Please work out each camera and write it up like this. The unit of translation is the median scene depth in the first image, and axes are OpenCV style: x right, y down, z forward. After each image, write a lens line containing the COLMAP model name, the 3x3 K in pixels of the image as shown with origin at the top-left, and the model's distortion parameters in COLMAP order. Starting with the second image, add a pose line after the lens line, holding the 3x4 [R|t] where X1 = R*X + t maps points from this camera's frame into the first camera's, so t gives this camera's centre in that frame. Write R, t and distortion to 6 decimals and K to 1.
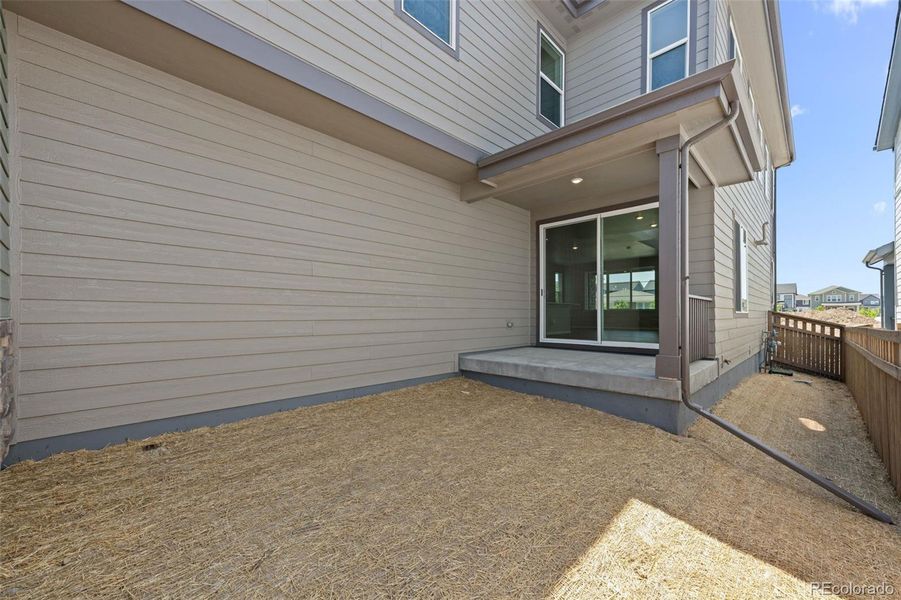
lens RADIAL K [[357.7, 0, 448.5], [0, 357.7, 316.6], [0, 0, 1]] dist [0.002232, 0.000249]
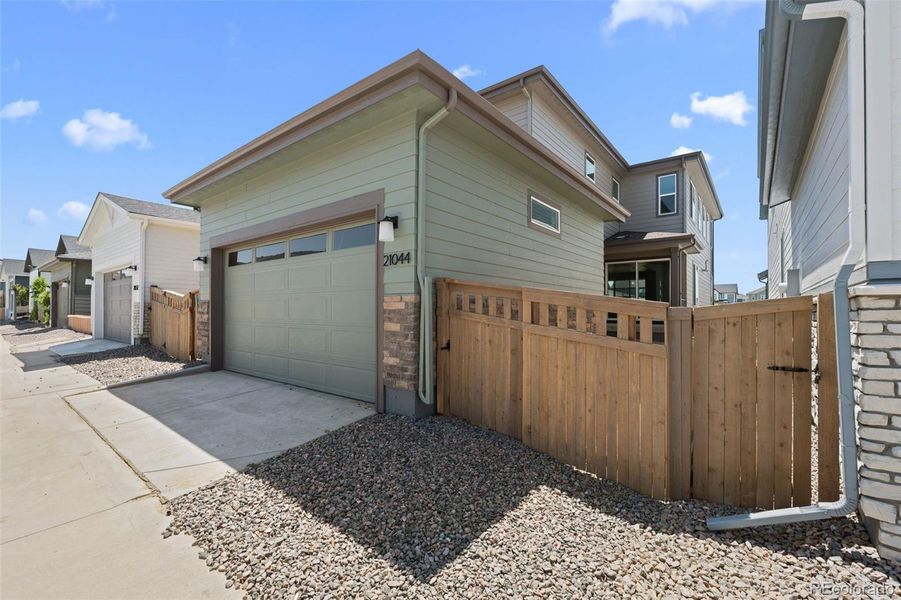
lens RADIAL K [[374.7, 0, 452.8], [0, 374.7, 300.4], [0, 0, 1]] dist [-0.000609, -0.000134]
pose [[0.993056, 0.012977, 0.116929, -0.862201], [-0.009636, 0.999530, -0.029089, 0.032720], [-0.117251, 0.027760, 0.992714, -1.019113]]
